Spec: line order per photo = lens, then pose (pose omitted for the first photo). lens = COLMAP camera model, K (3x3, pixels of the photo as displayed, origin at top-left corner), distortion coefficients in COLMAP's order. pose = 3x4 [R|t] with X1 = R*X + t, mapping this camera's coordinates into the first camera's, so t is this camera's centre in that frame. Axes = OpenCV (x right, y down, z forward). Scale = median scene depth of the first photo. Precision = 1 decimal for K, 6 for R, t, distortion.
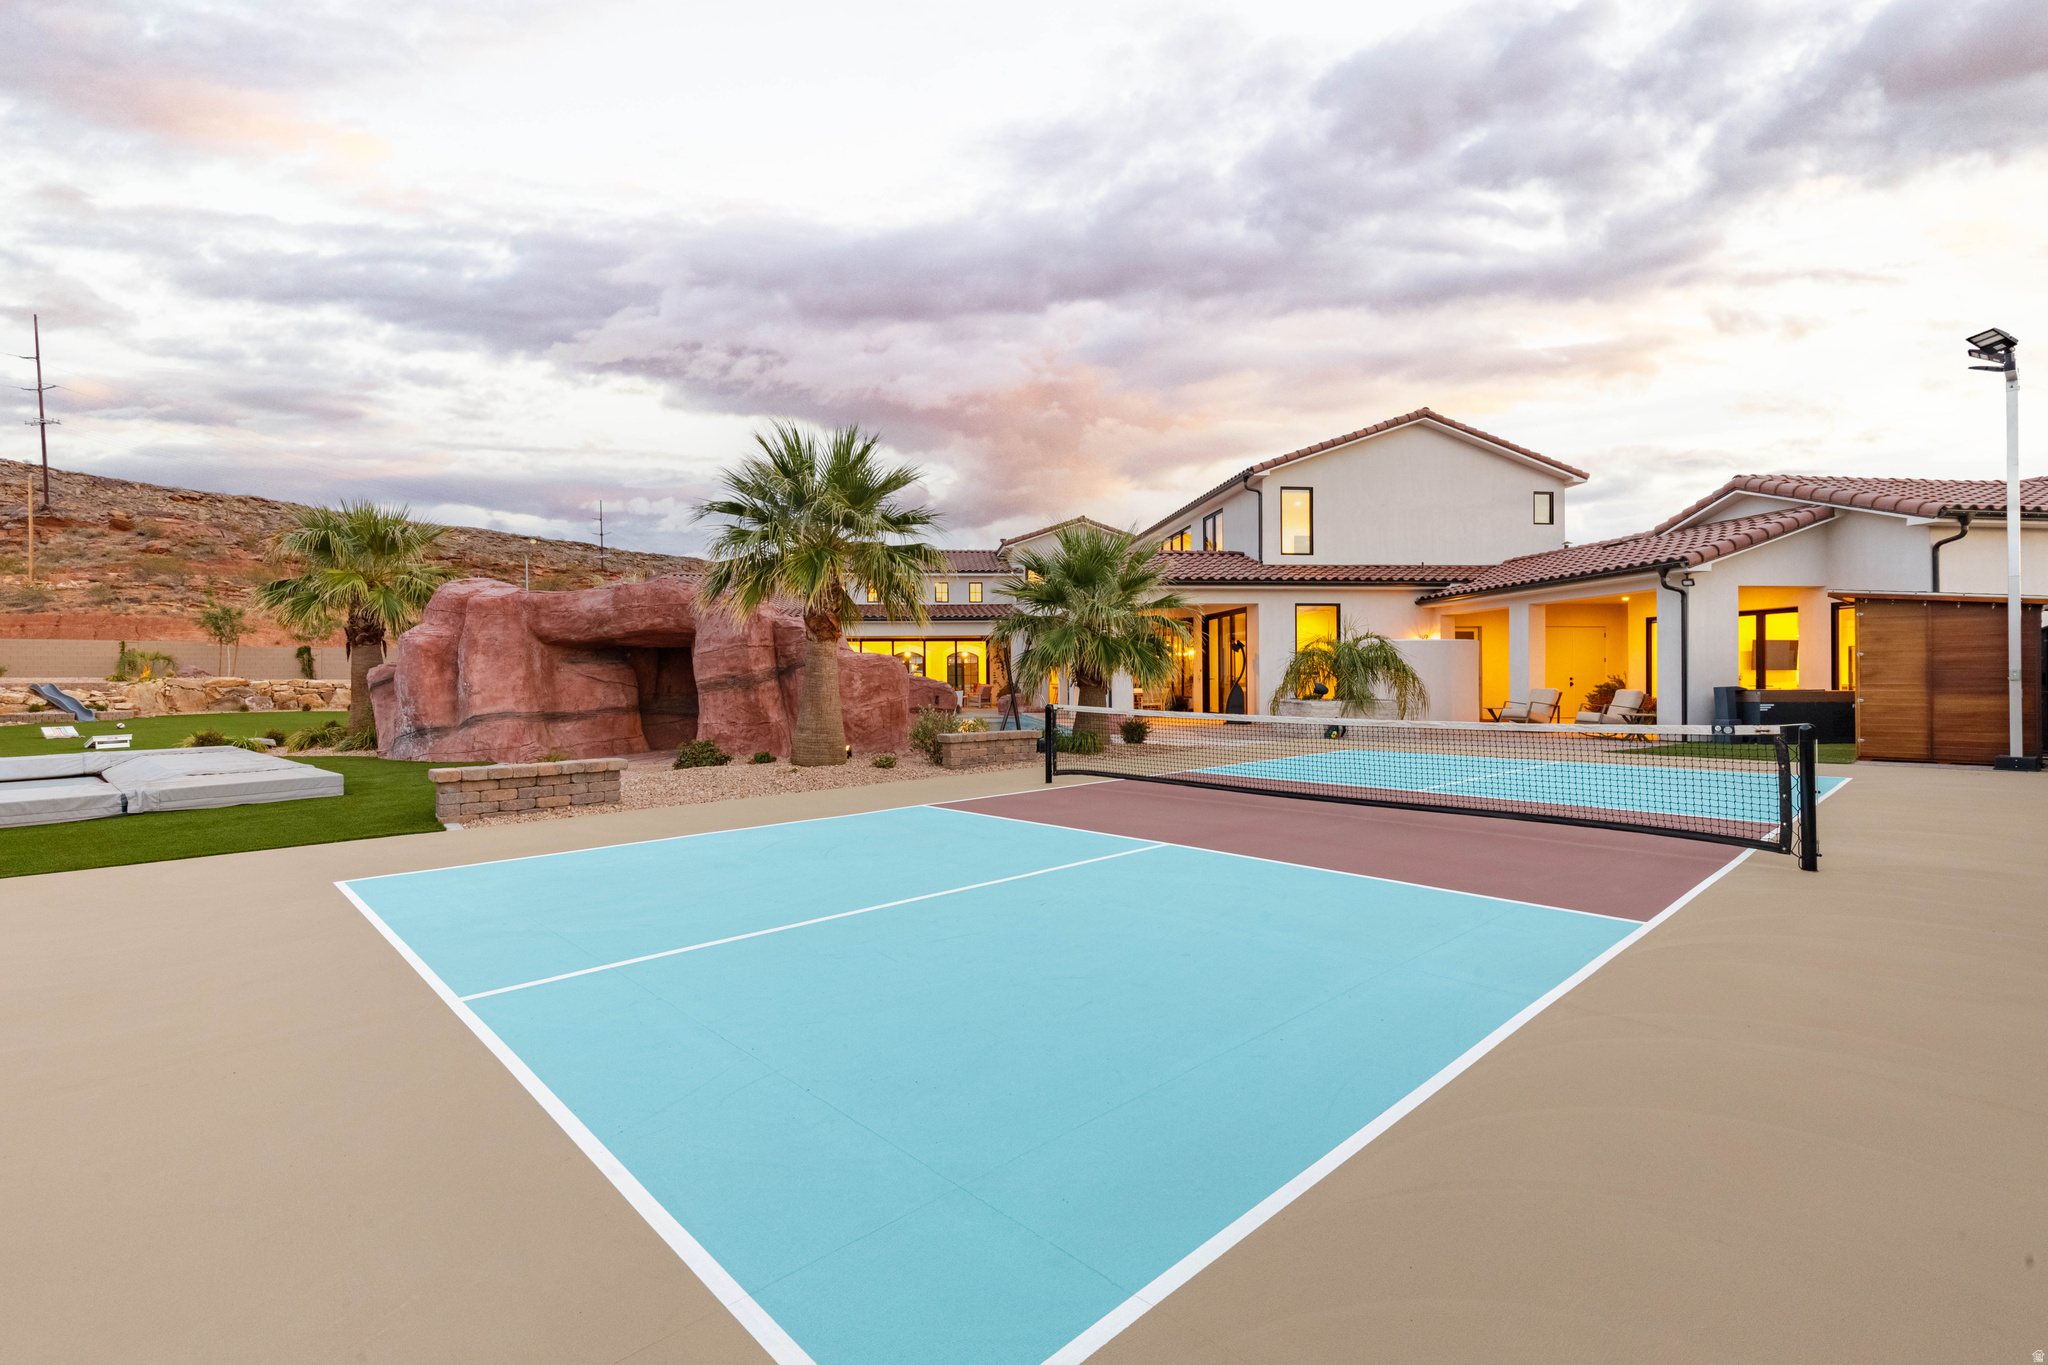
lens RADIAL K [[917.0, 0, 1030.1], [0, 917.0, 681.1], [0, 0, 1]] dist [0.006251, -0.000664]
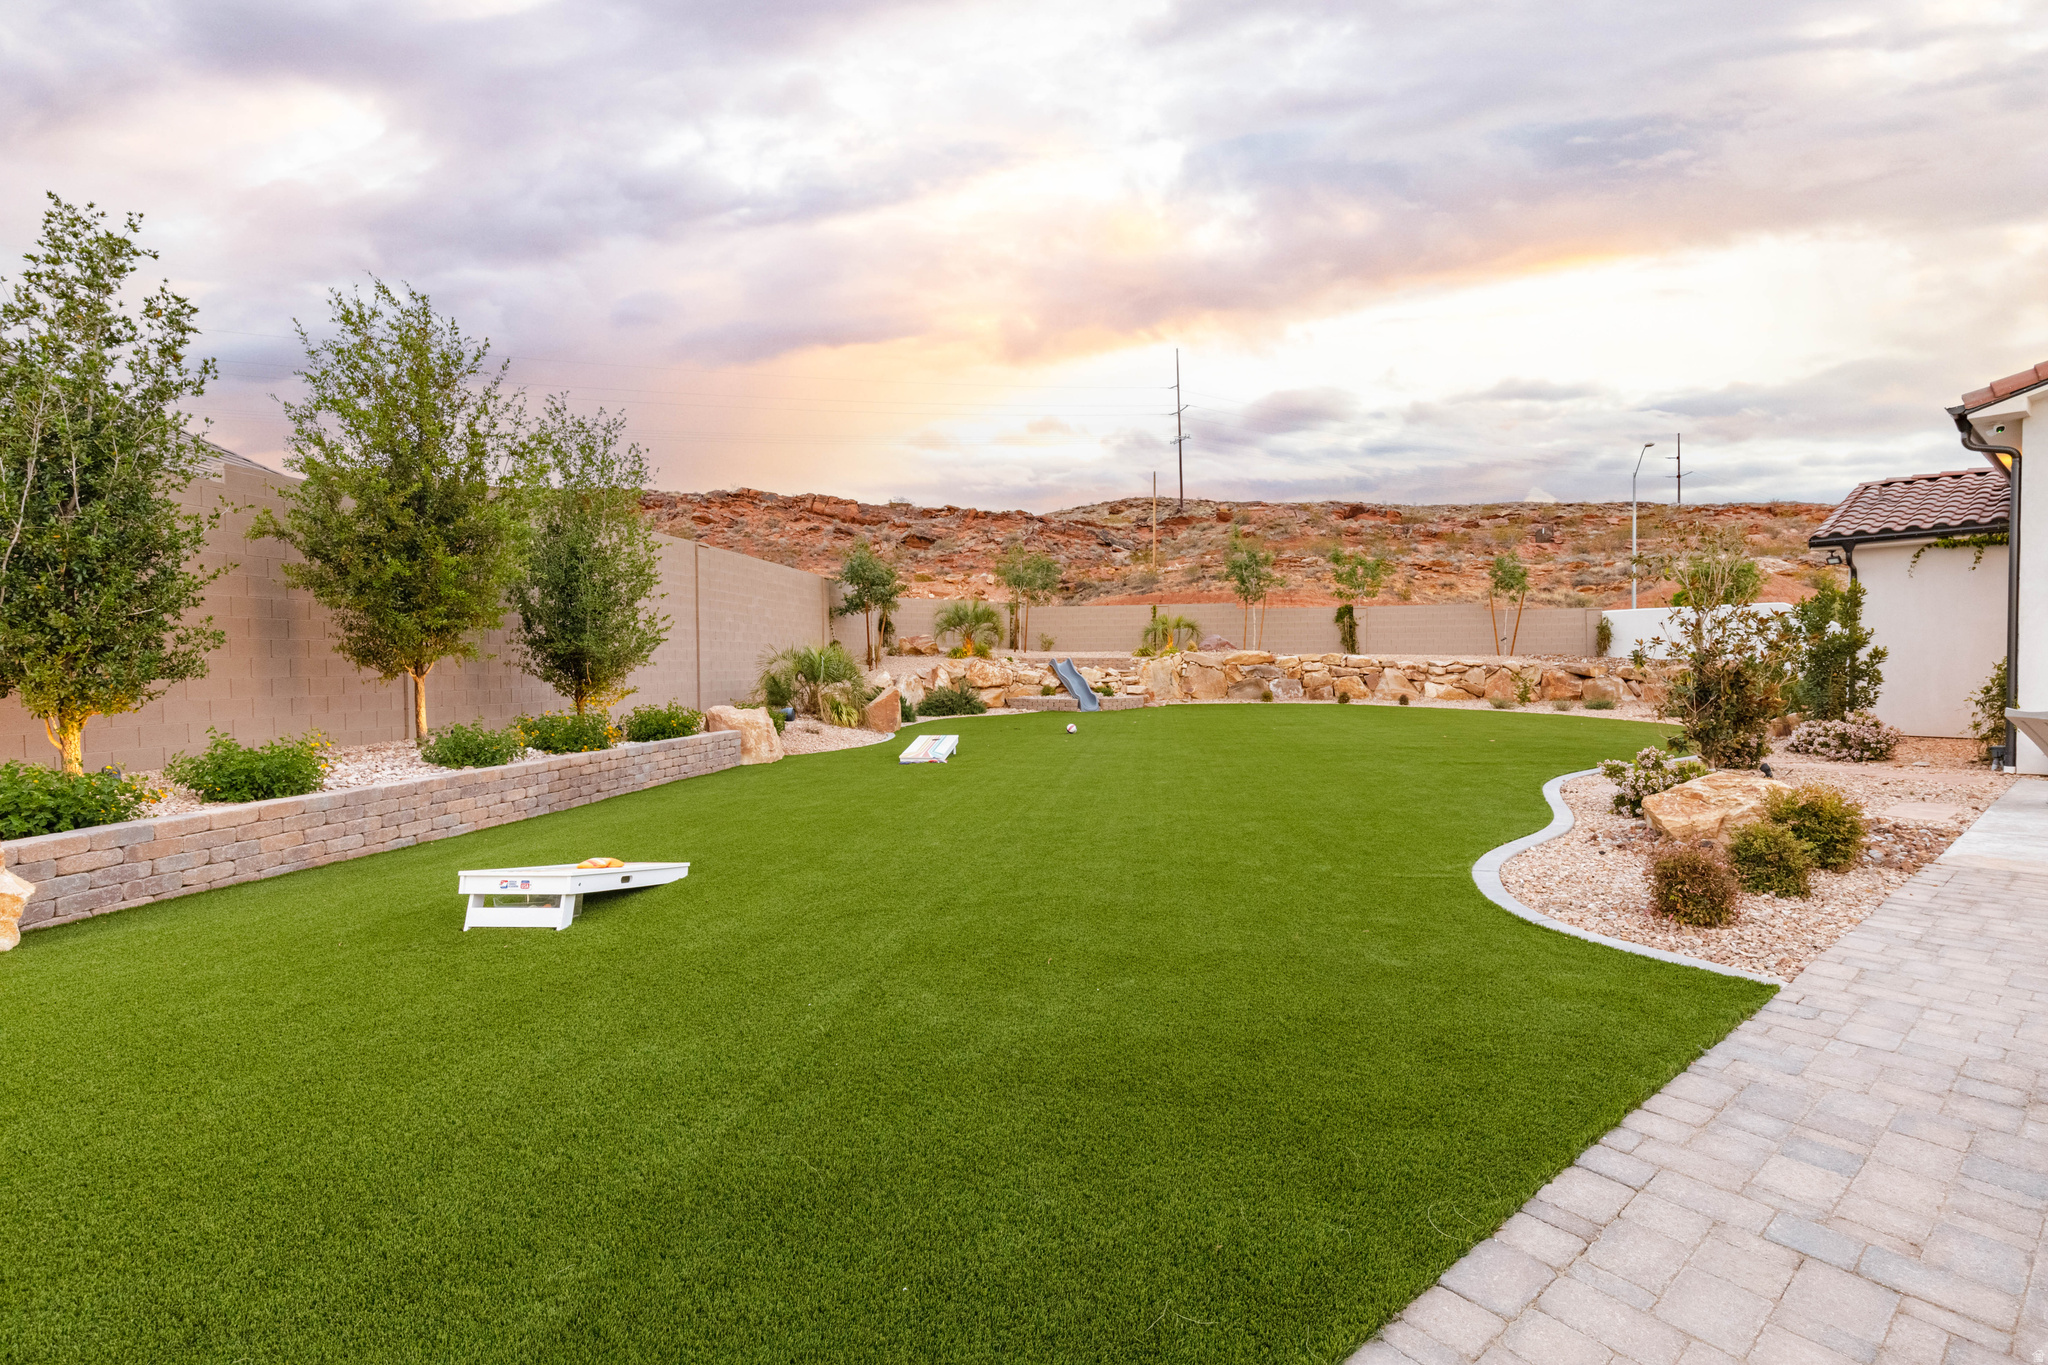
lens RADIAL K [[917.0, 0, 1030.1], [0, 917.0, 681.1], [0, 0, 1]] dist [0.006251, -0.000664]
pose [[0.522739, 0.021167, -0.852230, -0.361804], [-0.002387, 0.999724, 0.023367, 0.002965], [0.852489, -0.010181, 0.522645, 0.487207]]
